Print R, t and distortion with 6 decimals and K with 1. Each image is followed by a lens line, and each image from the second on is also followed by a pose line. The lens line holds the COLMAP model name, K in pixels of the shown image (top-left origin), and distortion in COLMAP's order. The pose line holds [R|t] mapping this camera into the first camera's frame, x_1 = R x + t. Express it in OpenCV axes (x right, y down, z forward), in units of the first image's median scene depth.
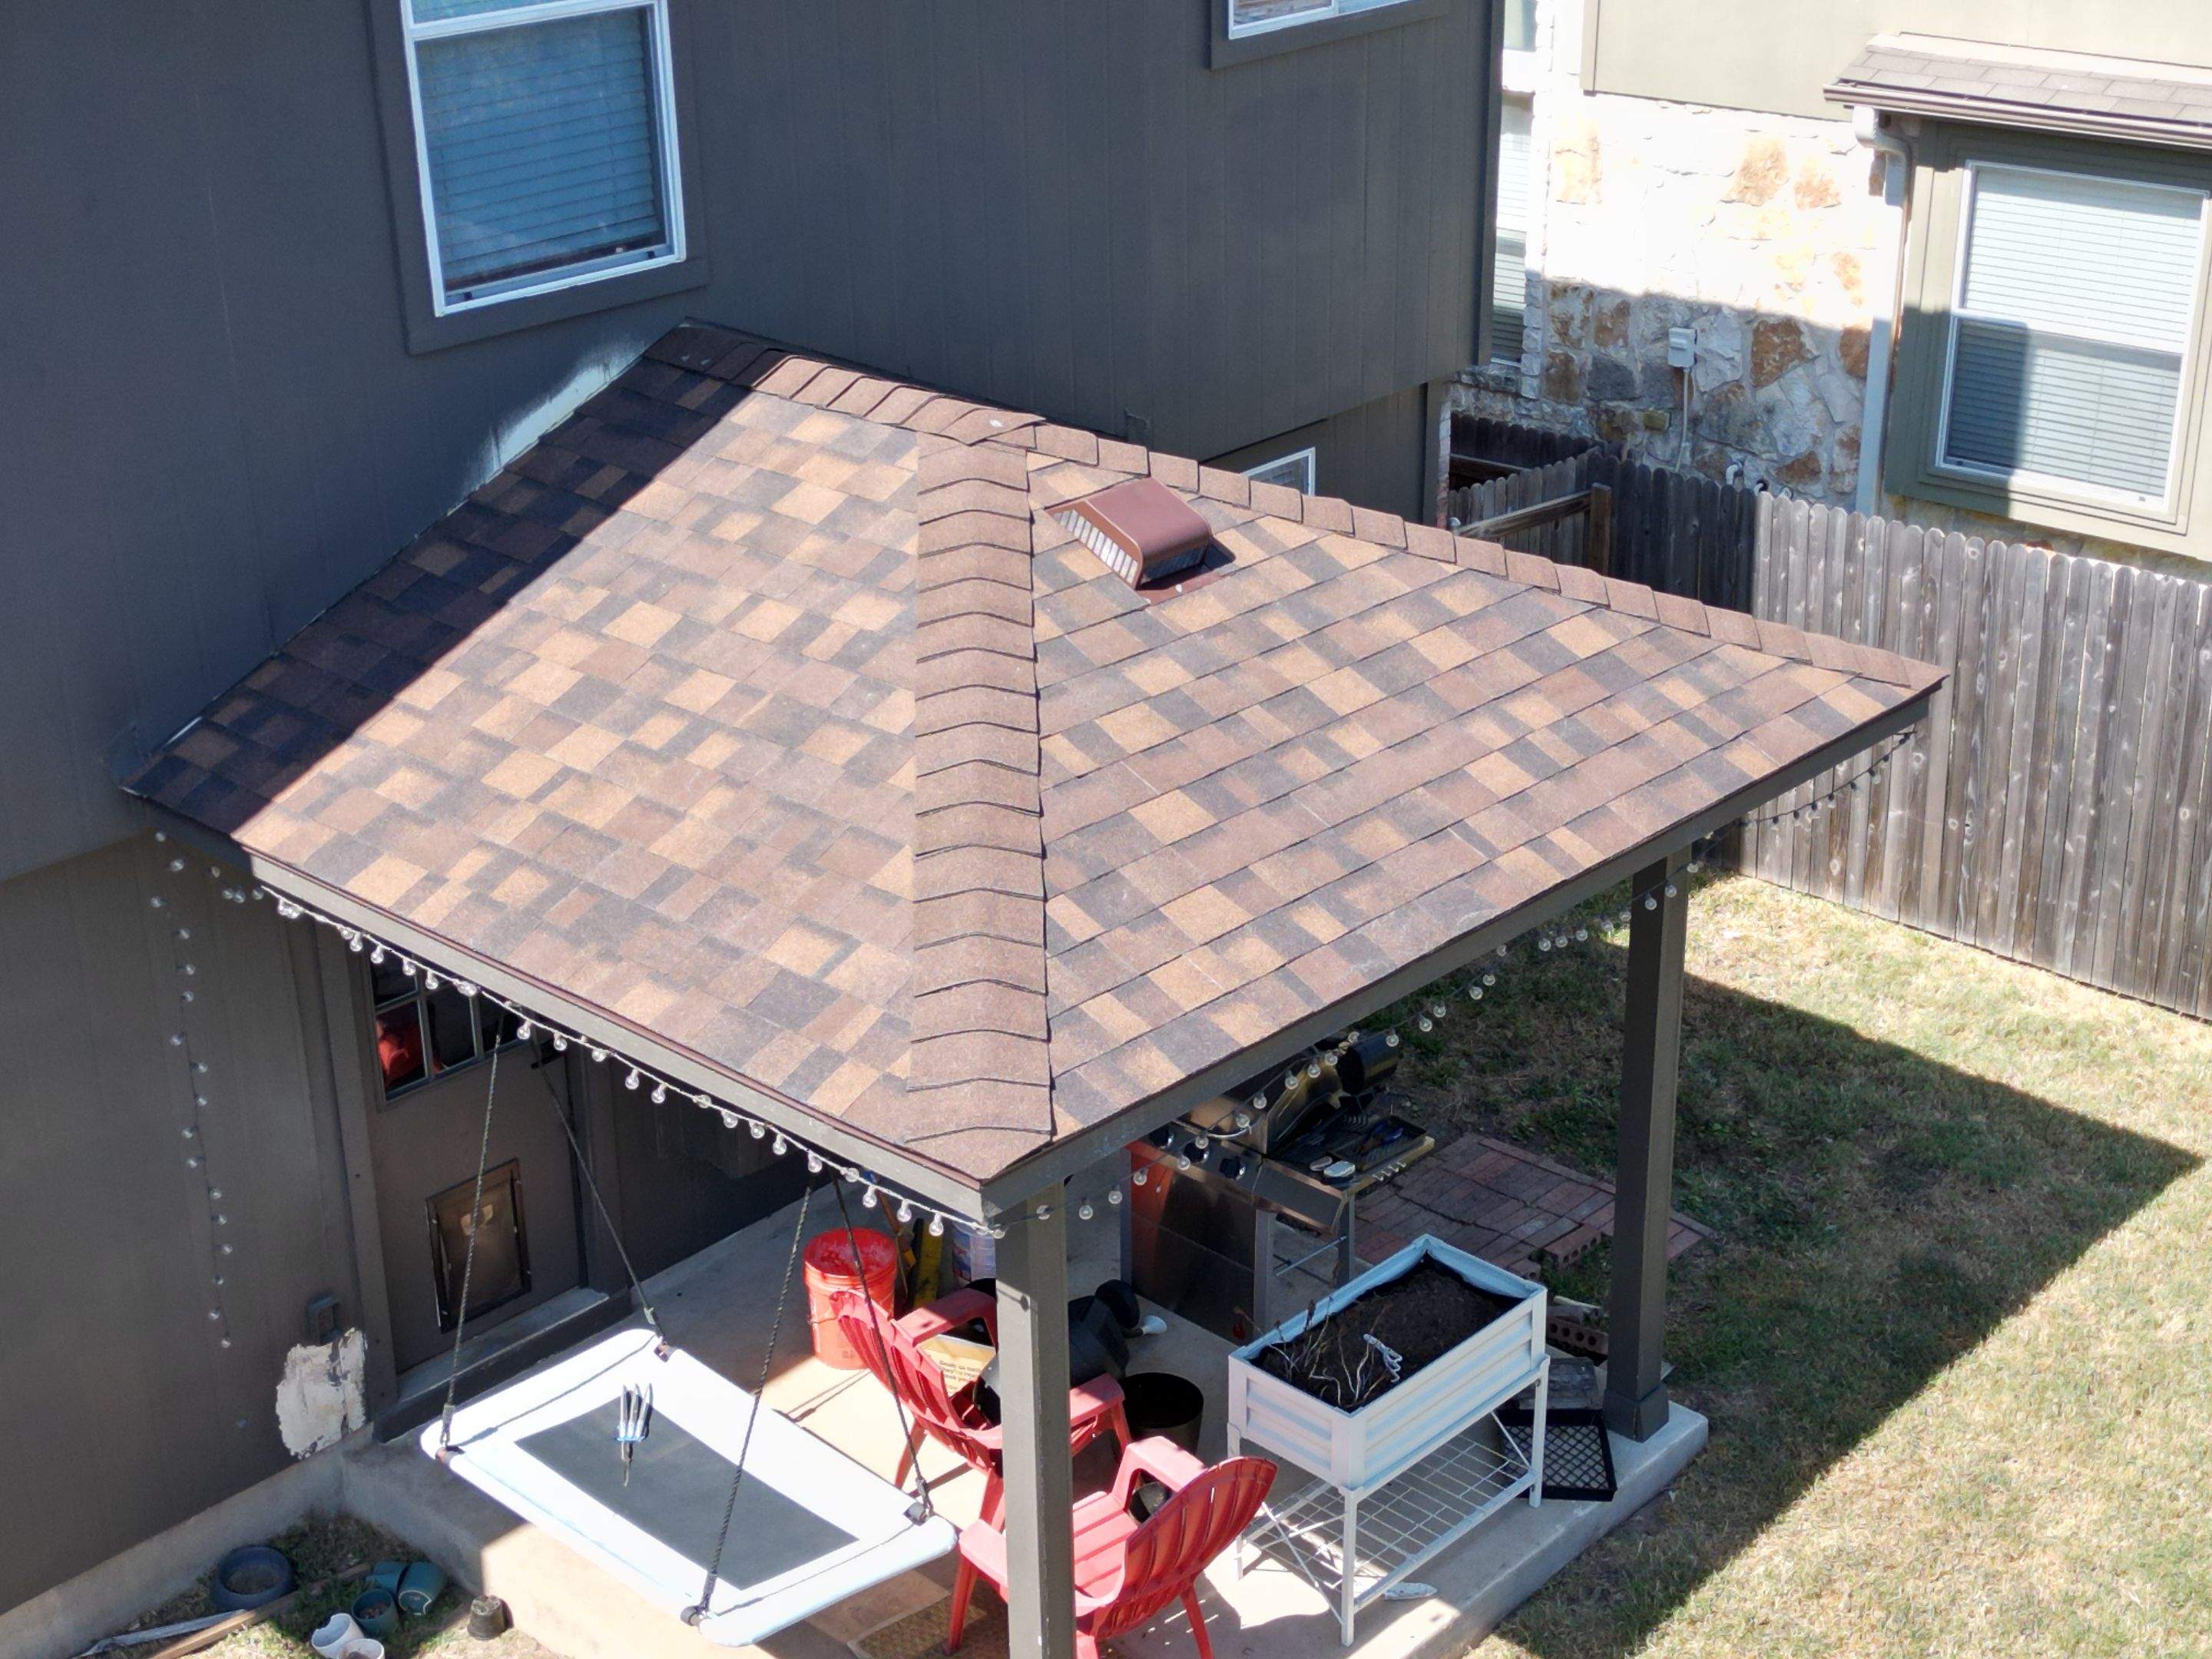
lens RADIAL K [[3087.8, 0, 1106.0], [0, 3087.8, 829.5], [0, 0, 1]] dist [0.117163, -0.041736]
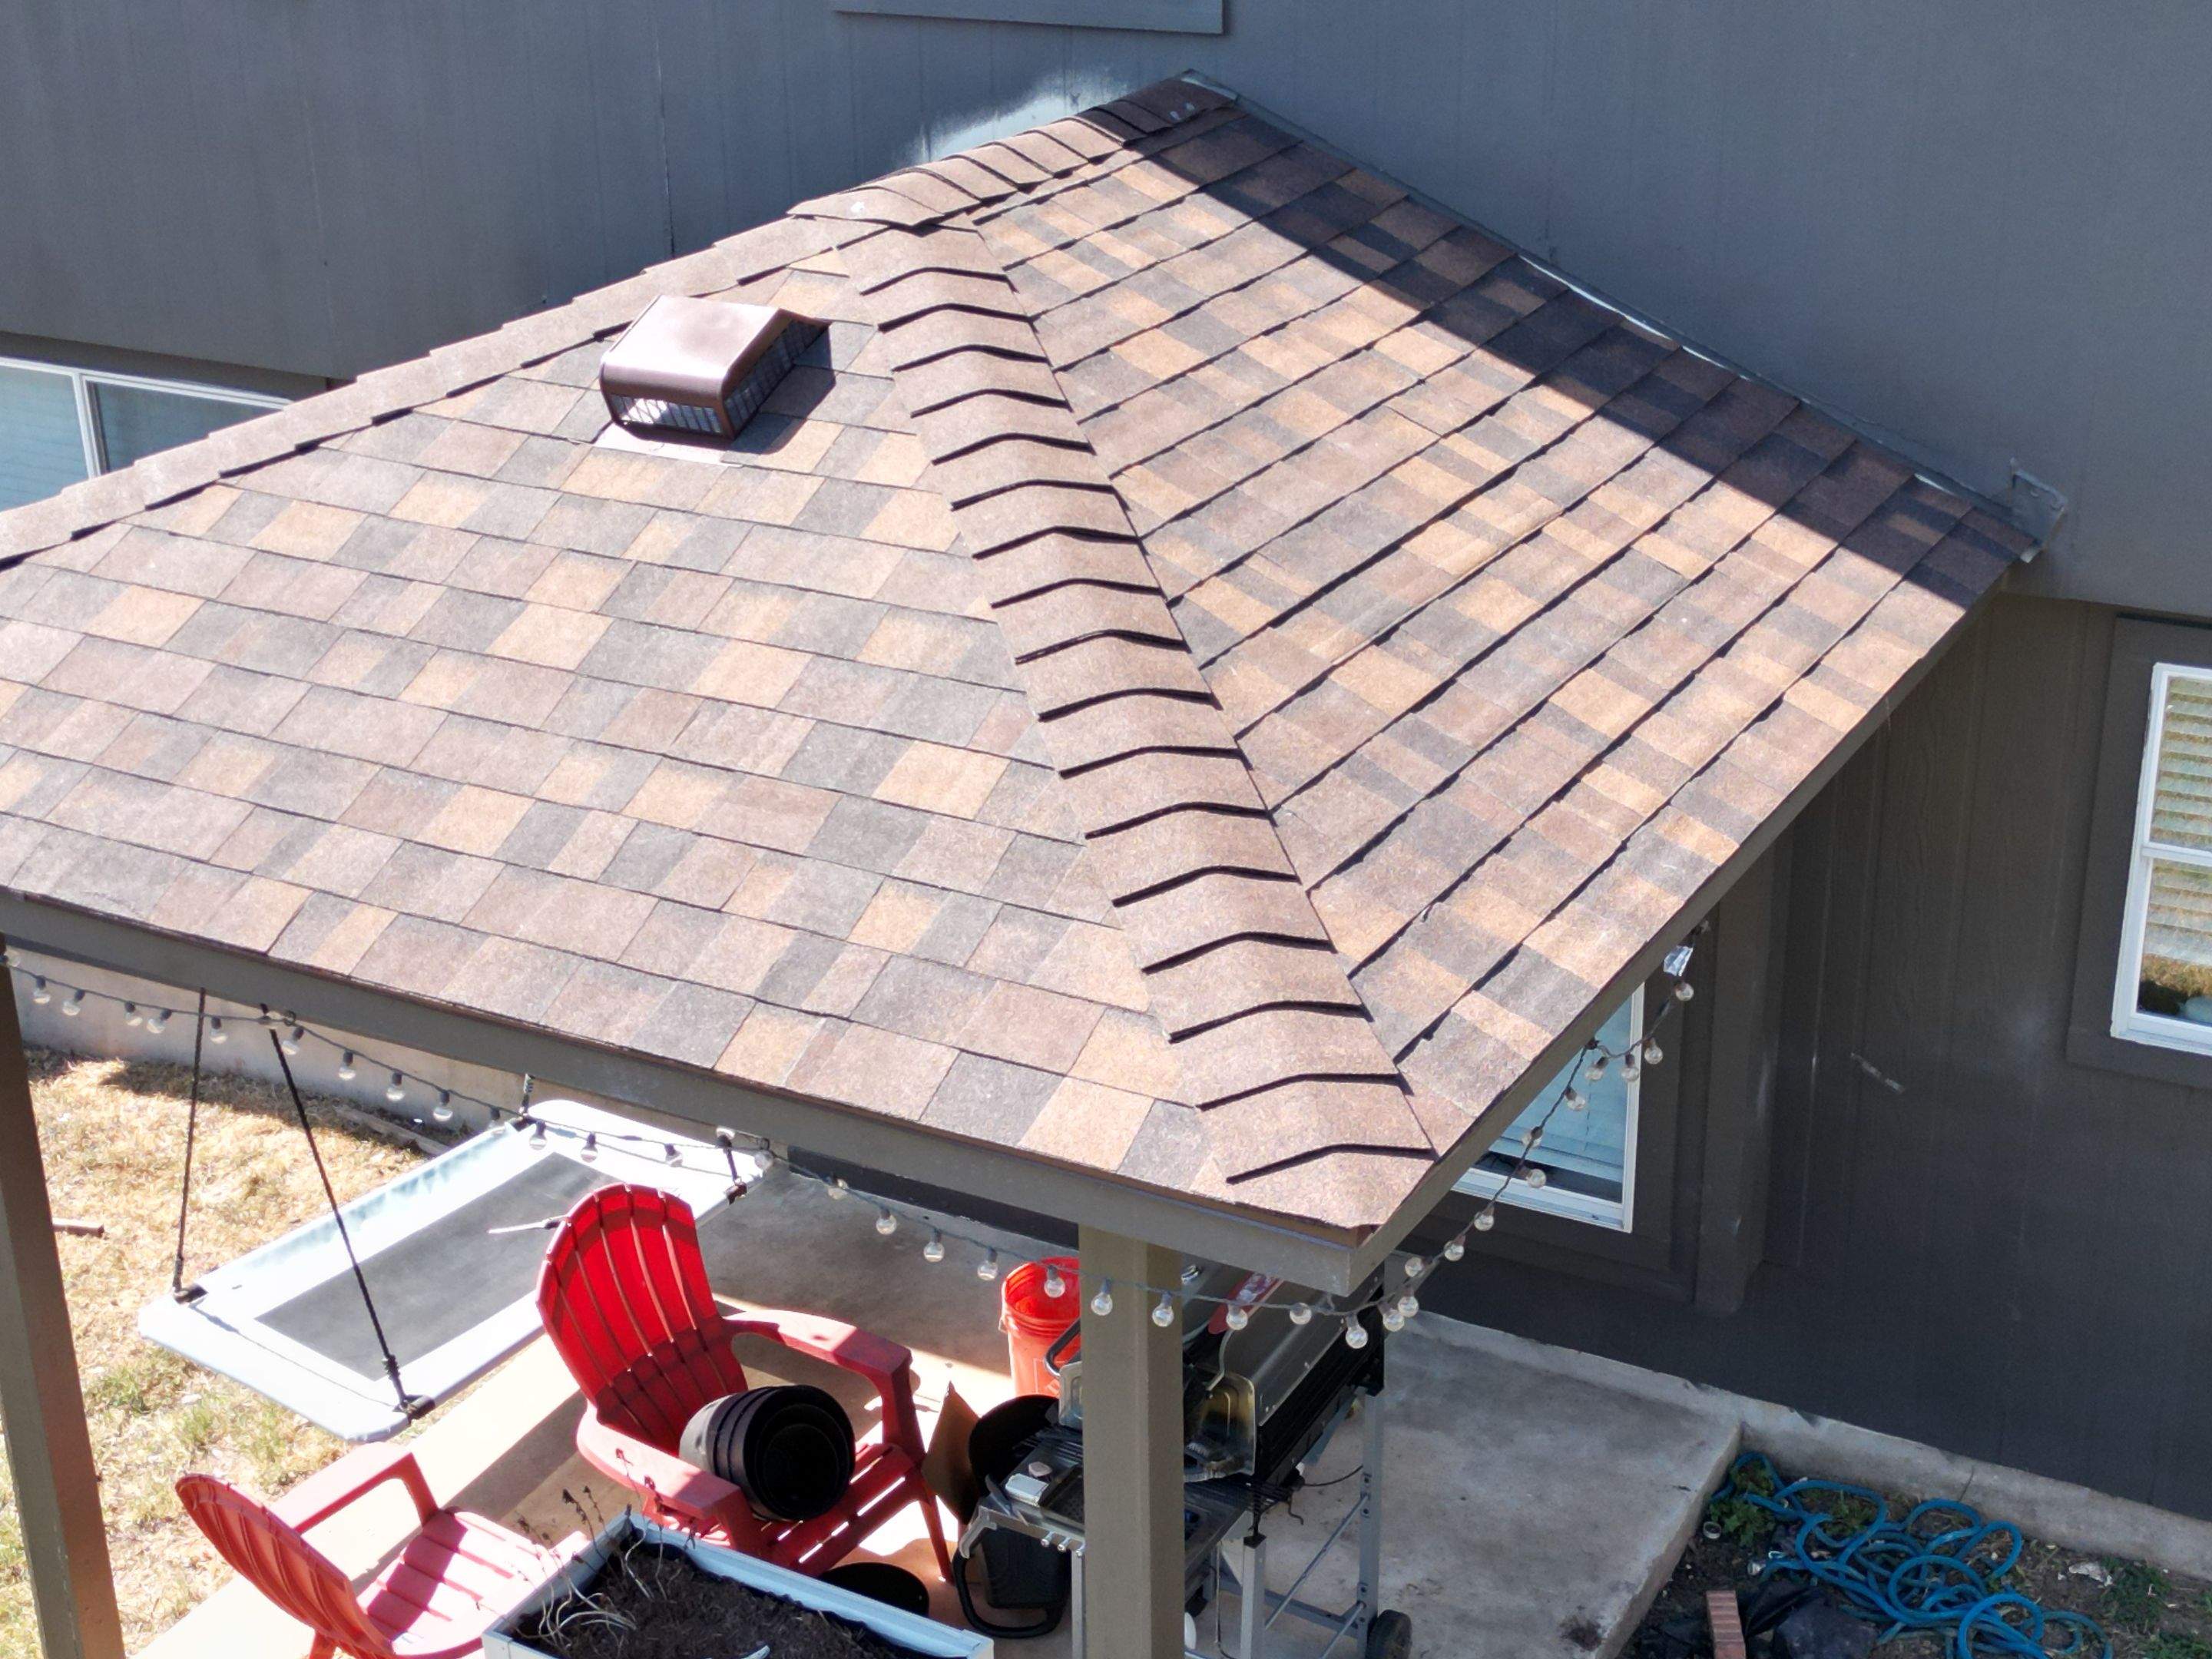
lens RADIAL K [[3087.8, 0, 1106.0], [0, 3087.8, 829.5], [0, 0, 1]] dist [0.117163, -0.041736]
pose [[0.235804, 0.386182, -0.891773, 0.685435], [-0.372200, 0.883567, 0.284211, -0.231392], [0.897699, 0.264900, 0.352086, 0.834992]]
